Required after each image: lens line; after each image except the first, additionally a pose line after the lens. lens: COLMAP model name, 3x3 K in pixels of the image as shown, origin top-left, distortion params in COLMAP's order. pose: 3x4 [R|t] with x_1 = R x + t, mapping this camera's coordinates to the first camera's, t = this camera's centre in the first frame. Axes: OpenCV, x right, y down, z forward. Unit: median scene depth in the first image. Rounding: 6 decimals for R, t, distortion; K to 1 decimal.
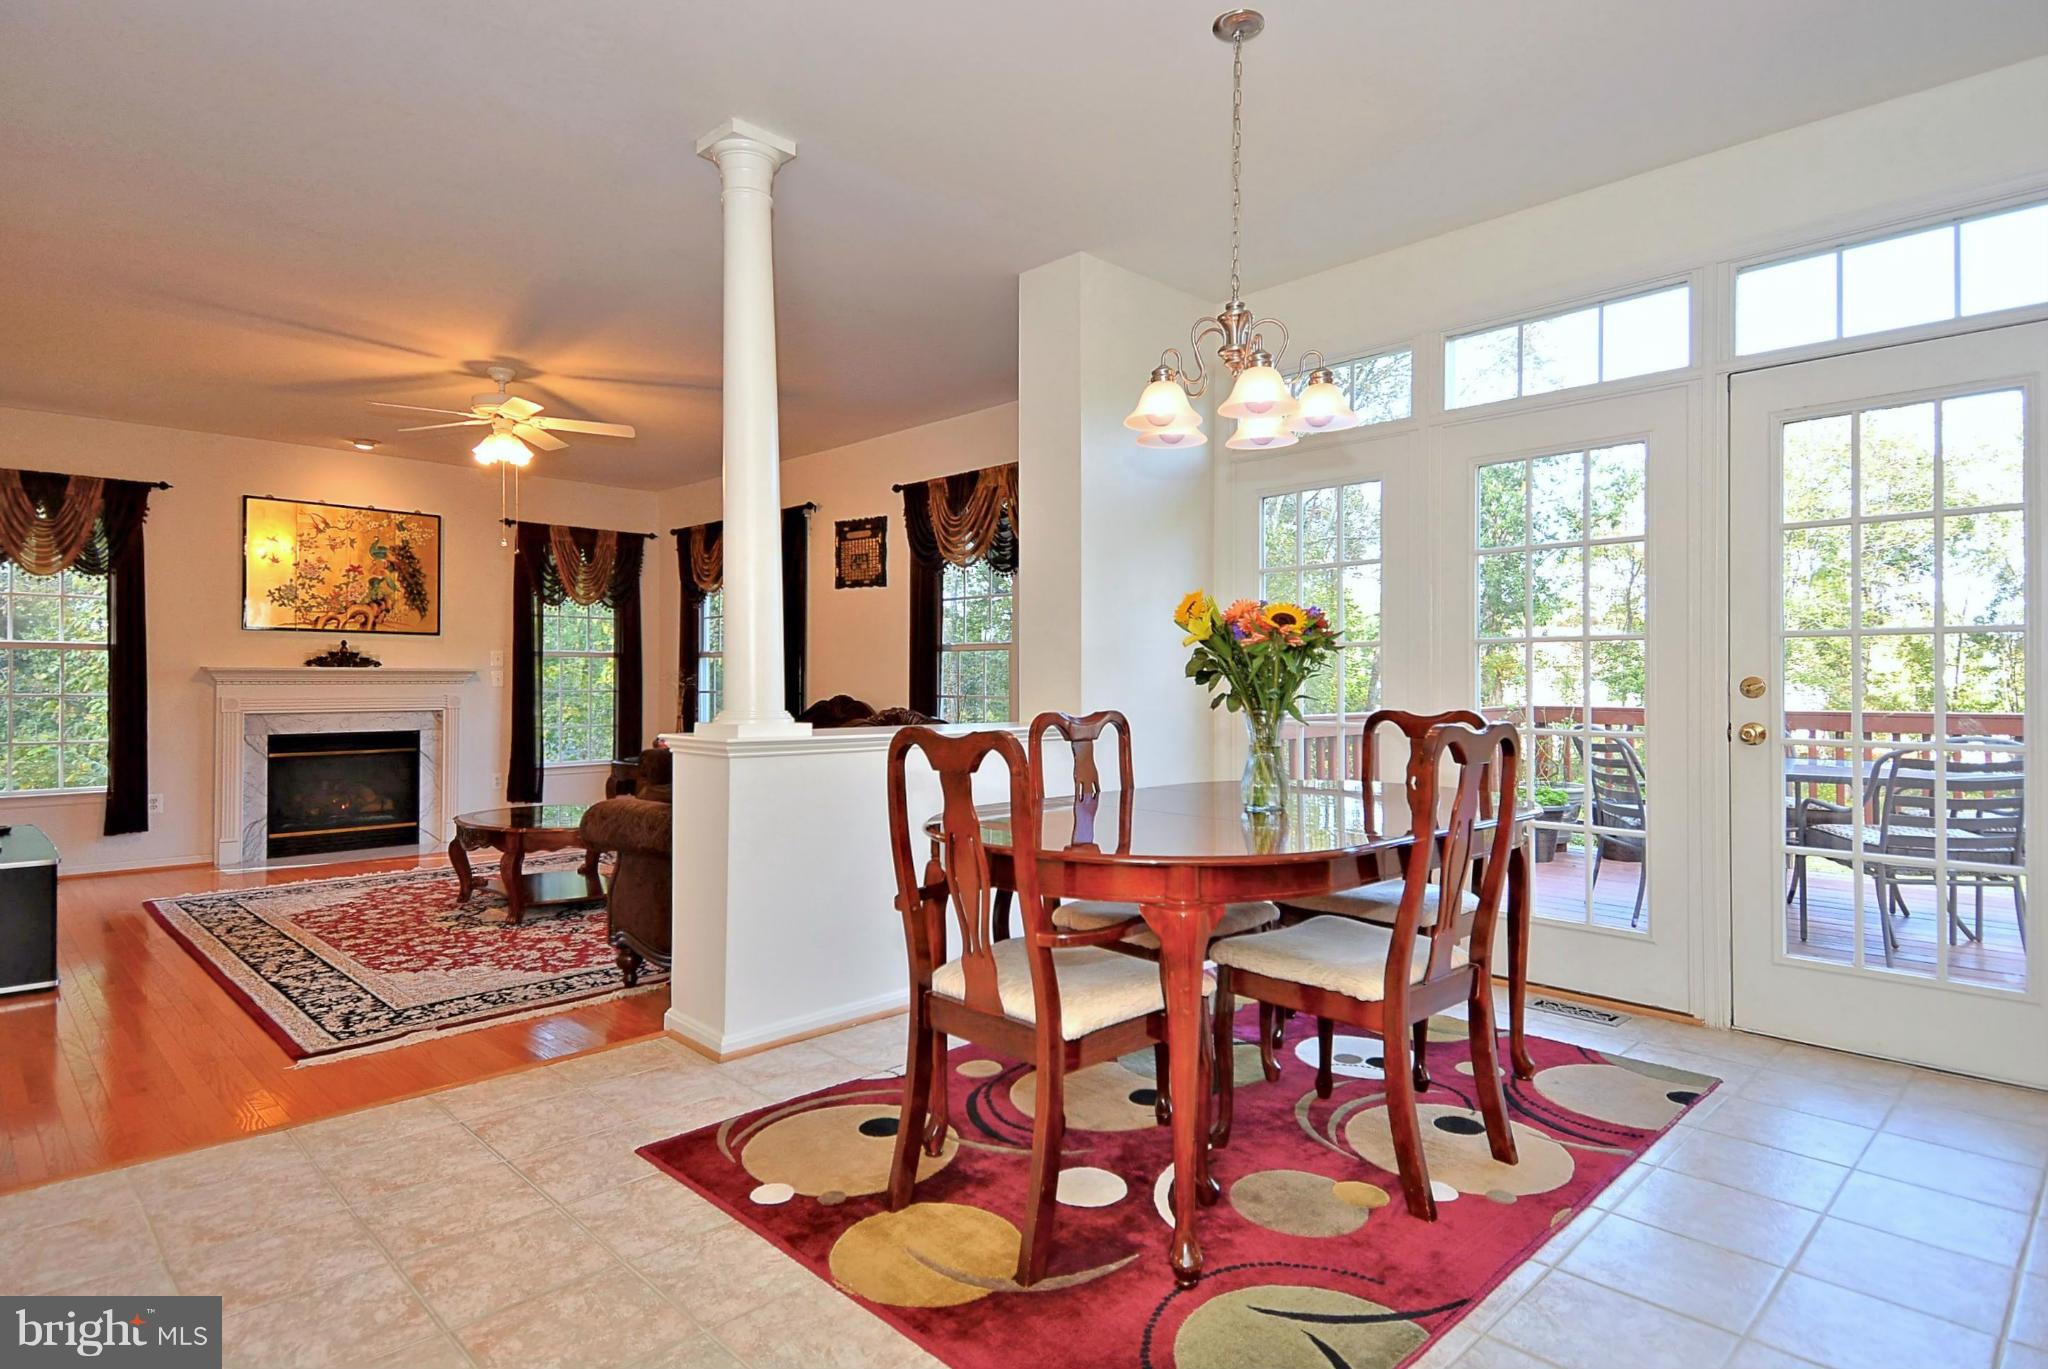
lens RADIAL K [[1089.6, 0, 1020.5], [0, 1089.6, 674.0], [0, 0, 1]] dist [0.080117, -0.052569]
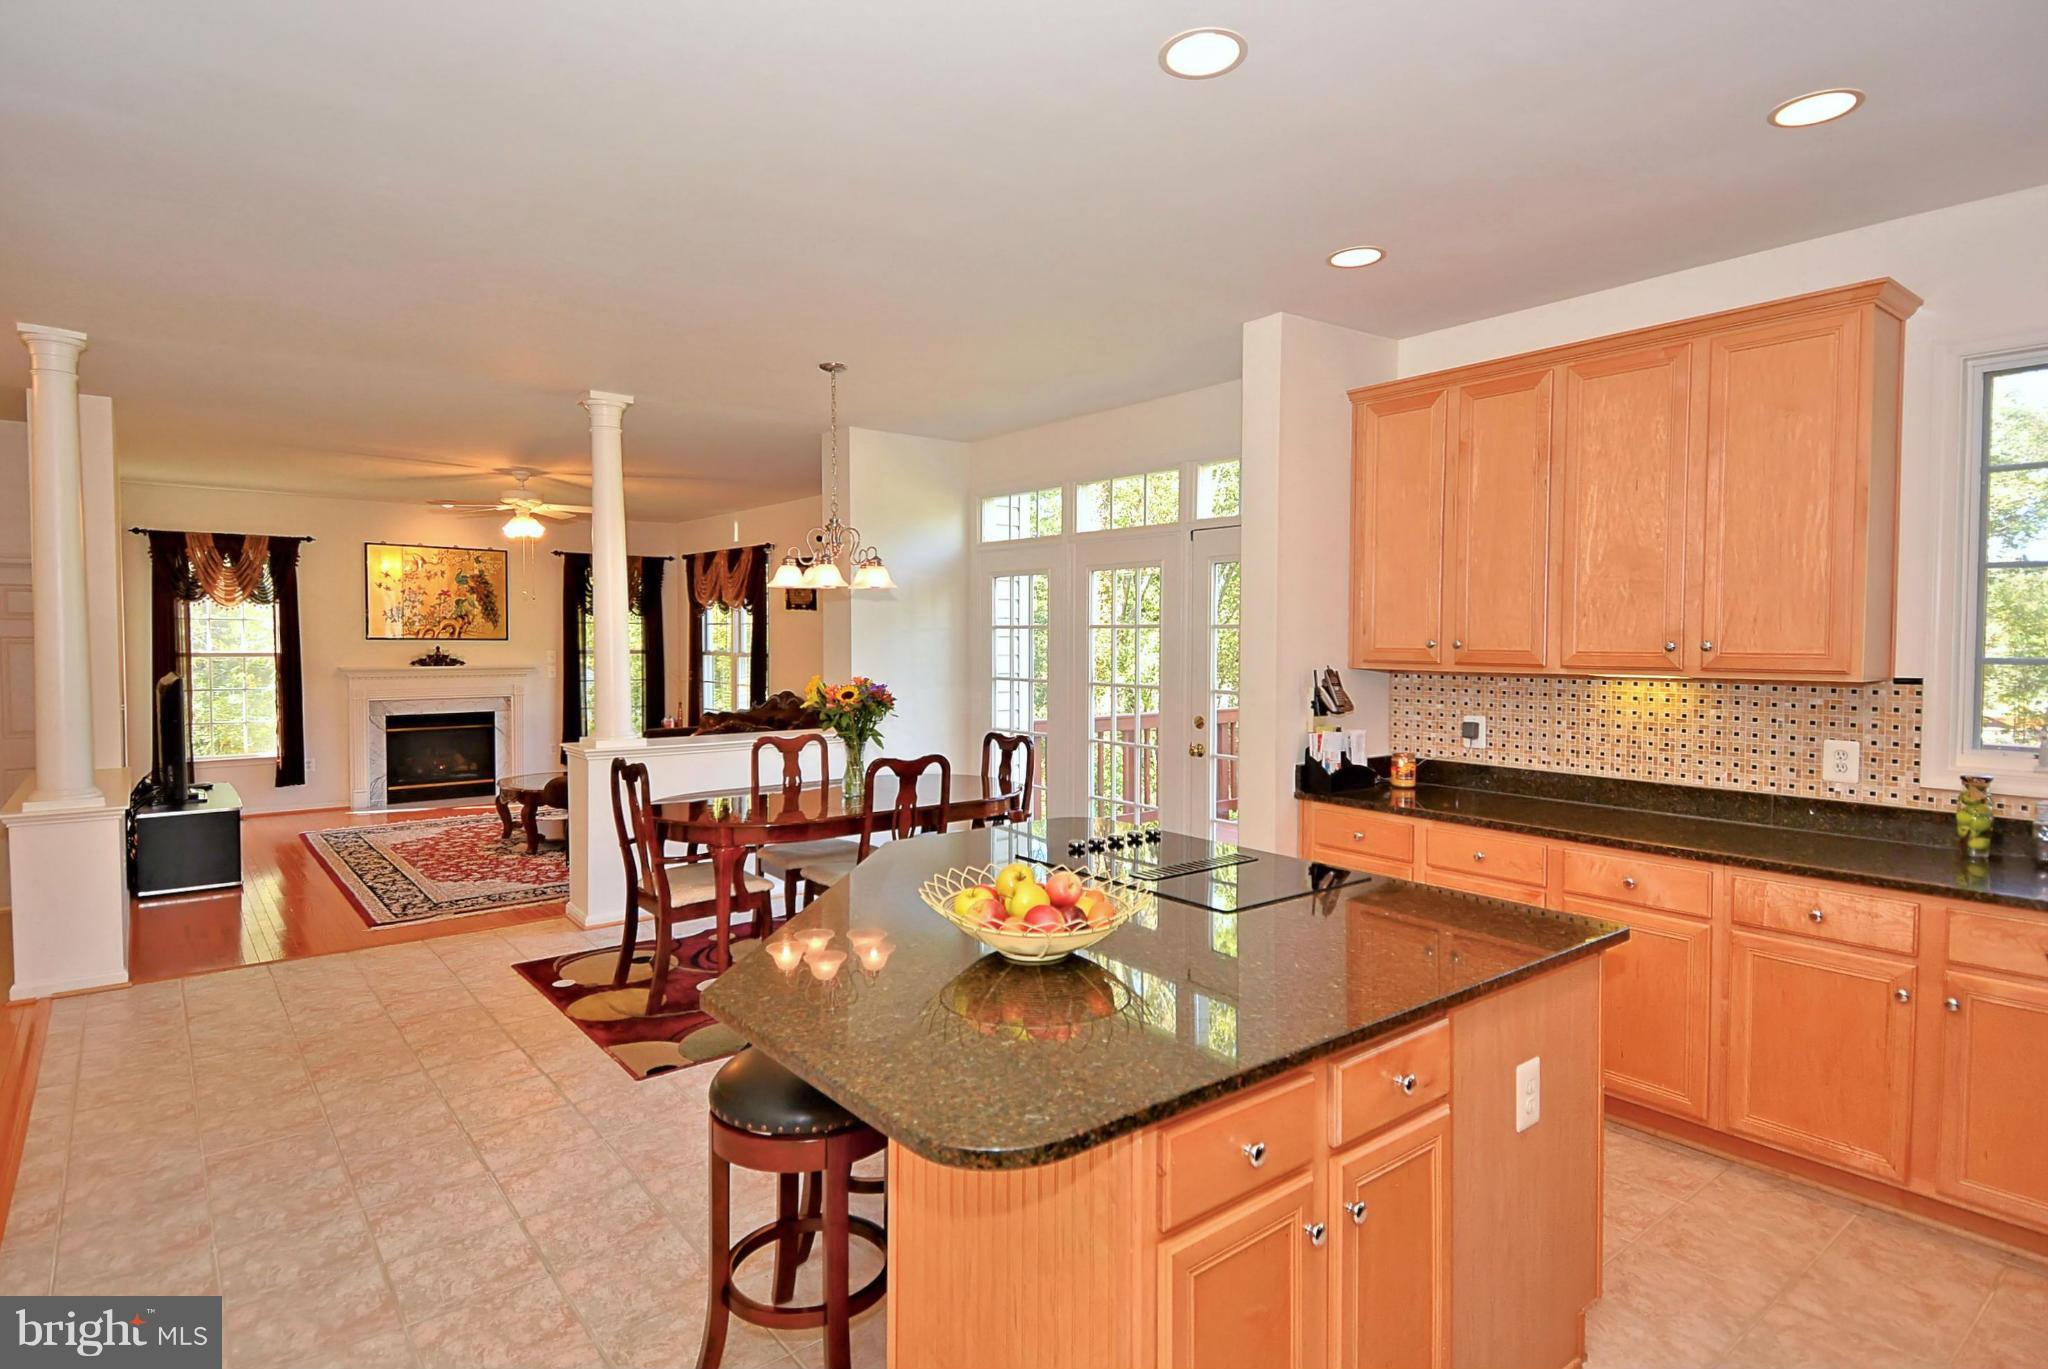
lens RADIAL K [[1055.3, 0, 978.3], [0, 1055.3, 673.2], [0, 0, 1]] dist [0.105850, -0.045400]
pose [[0.992515, 0.005297, -0.122005, 0.221478], [-0.000590, 0.999255, 0.038586, -0.050804], [0.122118, -0.038226, 0.991779, -0.244228]]
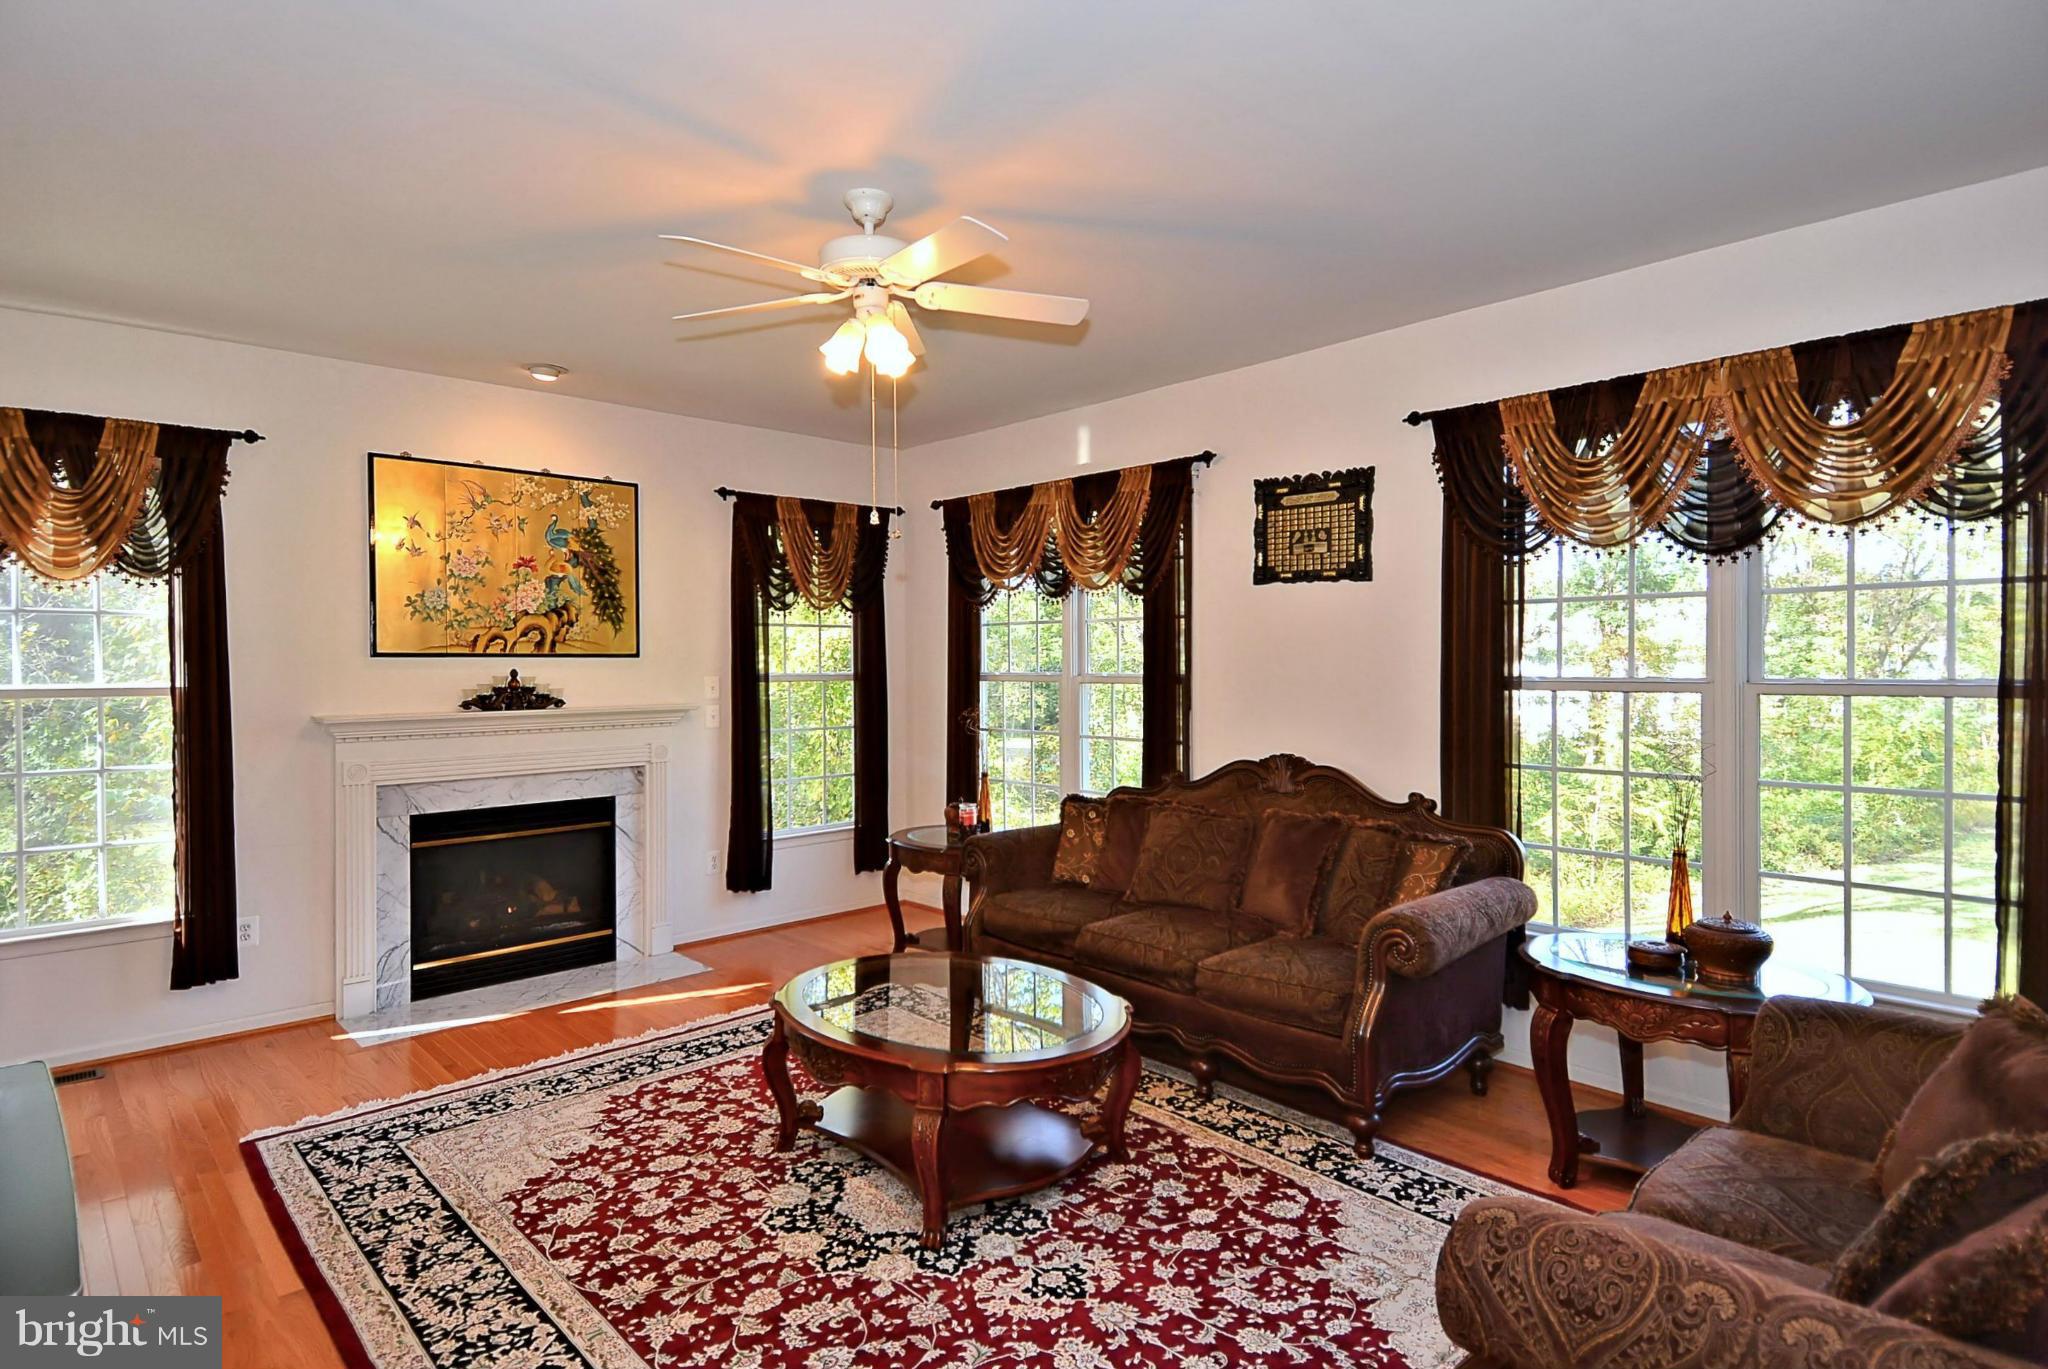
lens RADIAL K [[1089.6, 0, 1020.5], [0, 1089.6, 674.0], [0, 0, 1]] dist [0.080117, -0.052569]
pose [[0.999402, -0.007079, -0.033856, -0.291880], [0.007715, 0.999795, 0.018707, -0.039417], [0.033716, -0.018958, 0.999252, 0.358700]]
